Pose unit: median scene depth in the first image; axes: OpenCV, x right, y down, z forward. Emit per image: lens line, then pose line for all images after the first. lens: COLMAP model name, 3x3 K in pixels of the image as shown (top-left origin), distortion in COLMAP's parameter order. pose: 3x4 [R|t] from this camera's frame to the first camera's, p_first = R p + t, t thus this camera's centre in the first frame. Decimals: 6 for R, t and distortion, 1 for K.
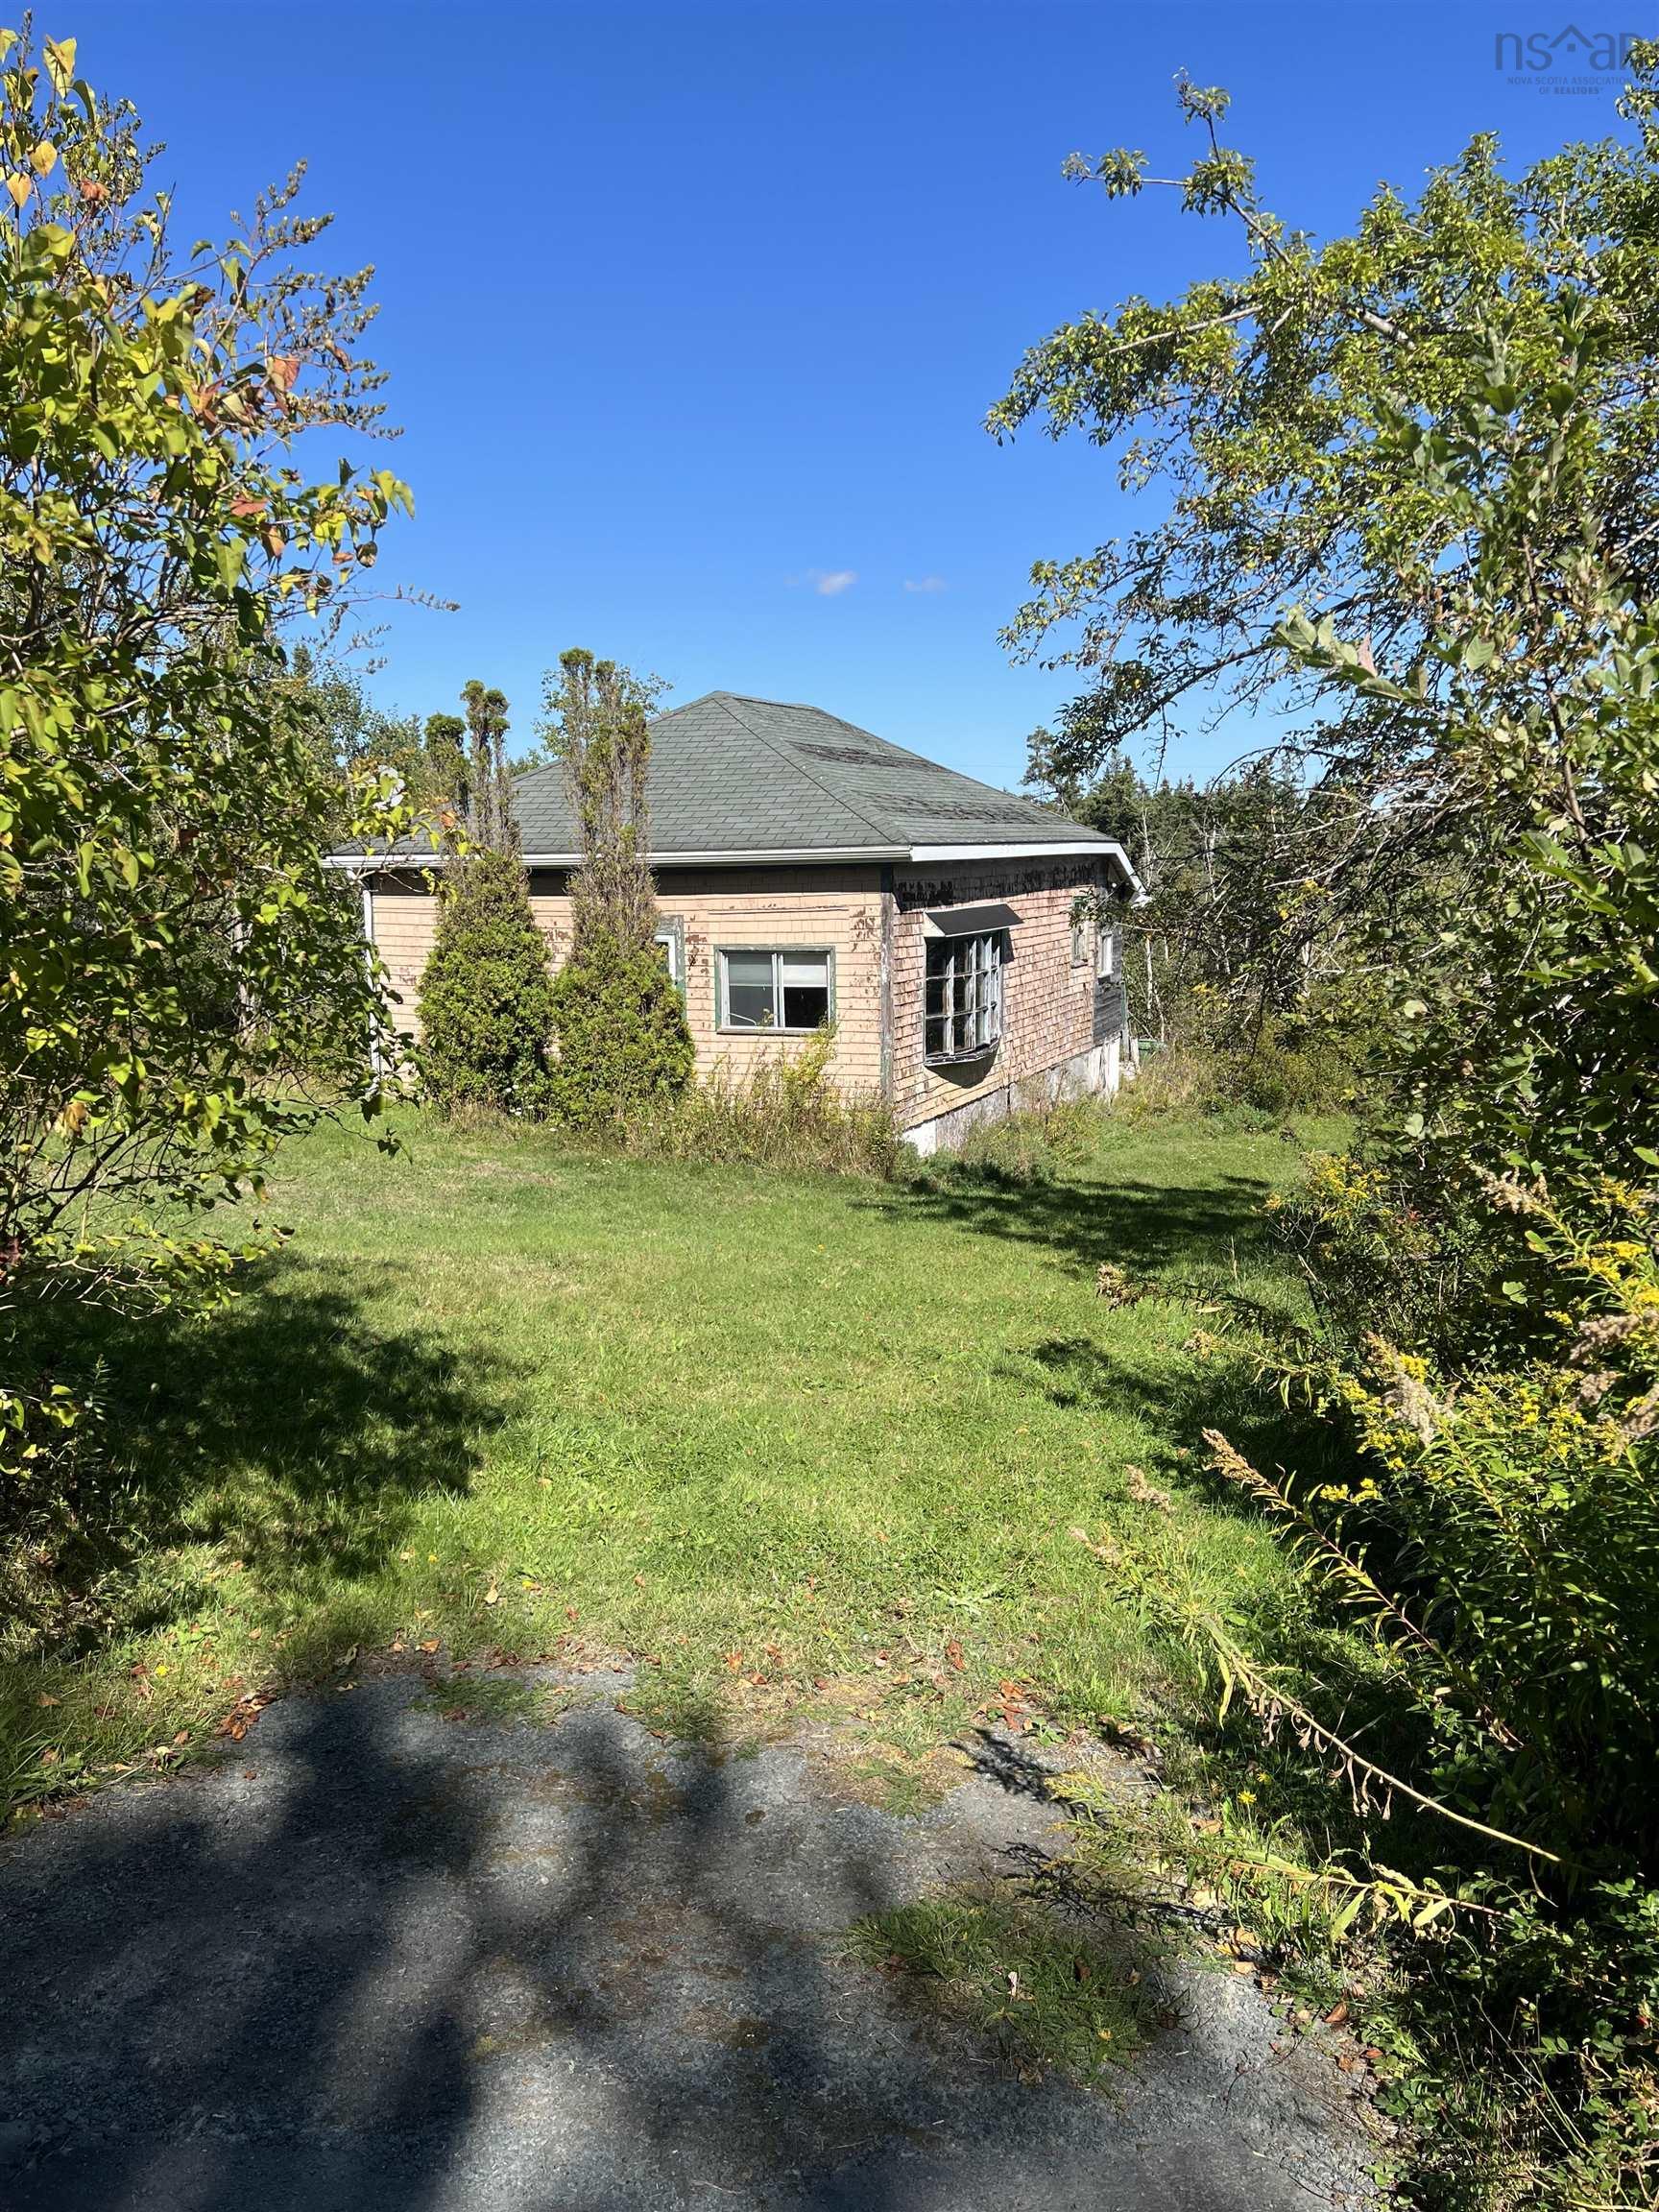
lens RADIAL K [[1727.2, 0, 838.0], [0, 1727.2, 1102.6], [0, 0, 1]] dist [0.154624, -0.207662]
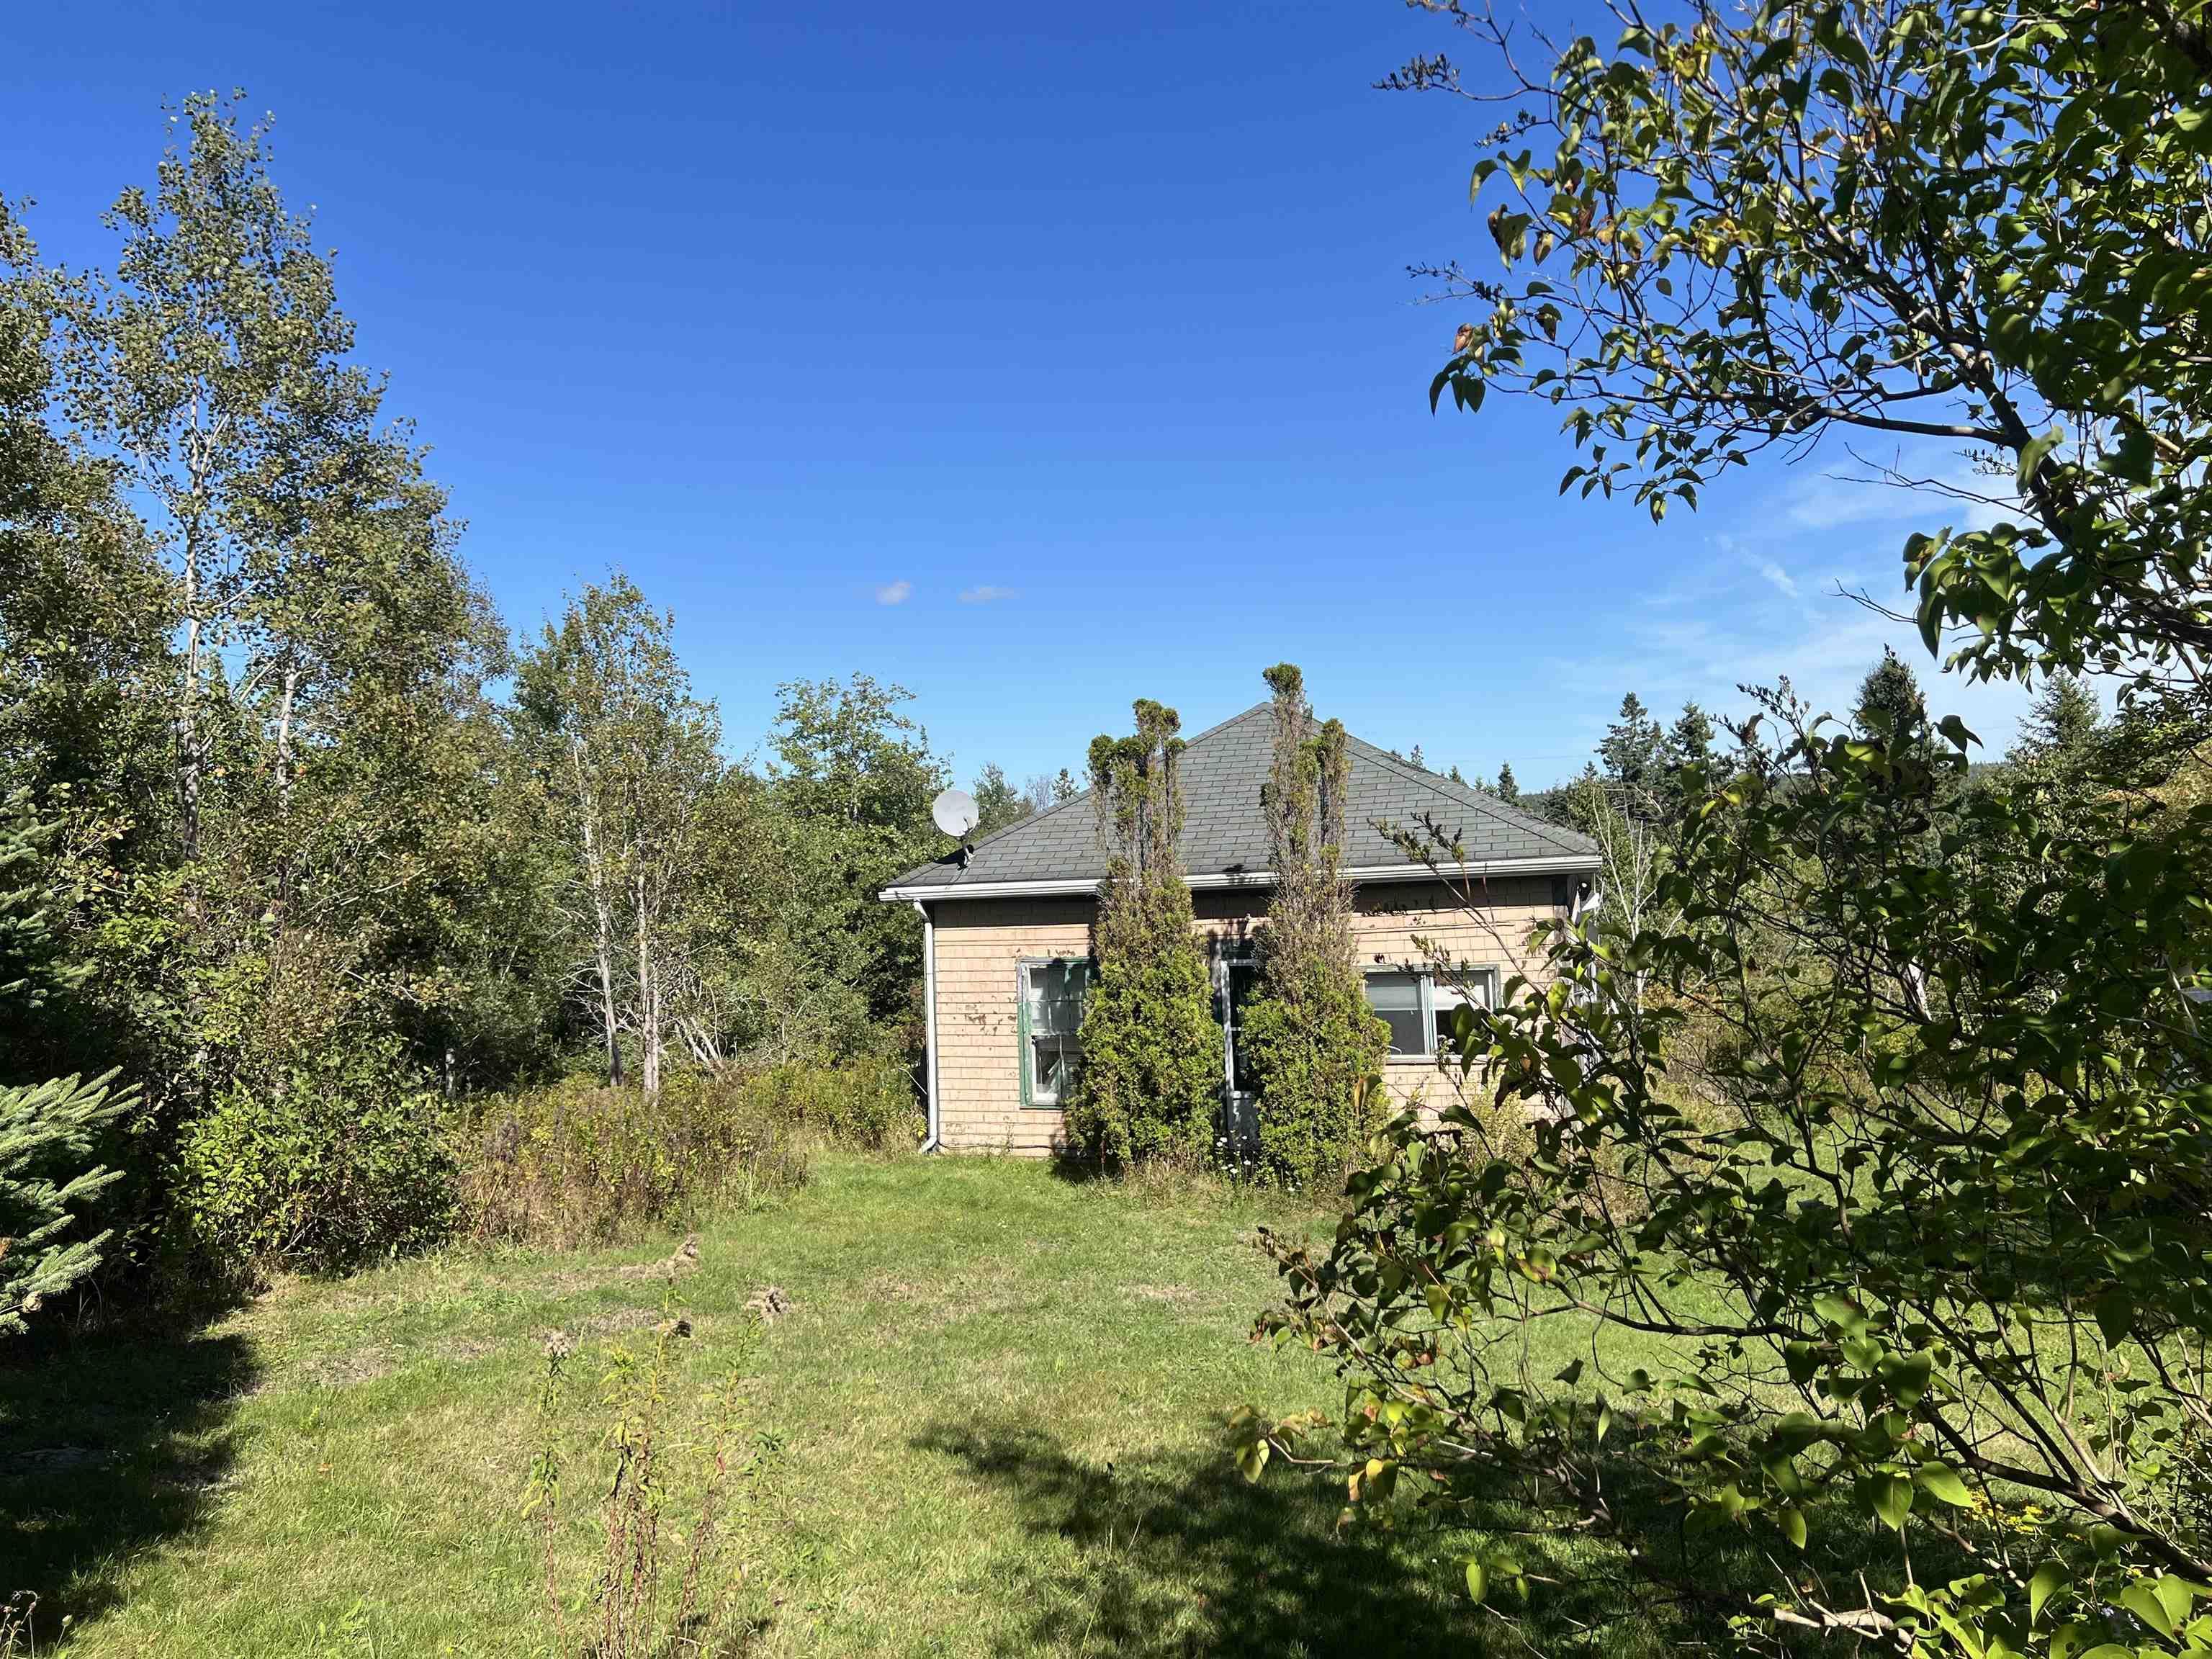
lens RADIAL K [[1736.4, 0, 1160.1], [0, 1736.4, 792.2], [0, 0, 1]] dist [0.140445, -0.245962]
pose [[0.986763, -0.023400, 0.160473, -0.353809], [0.050905, 0.984215, -0.169500, -0.033962], [-0.153974, 0.175426, 0.972377, 0.102635]]
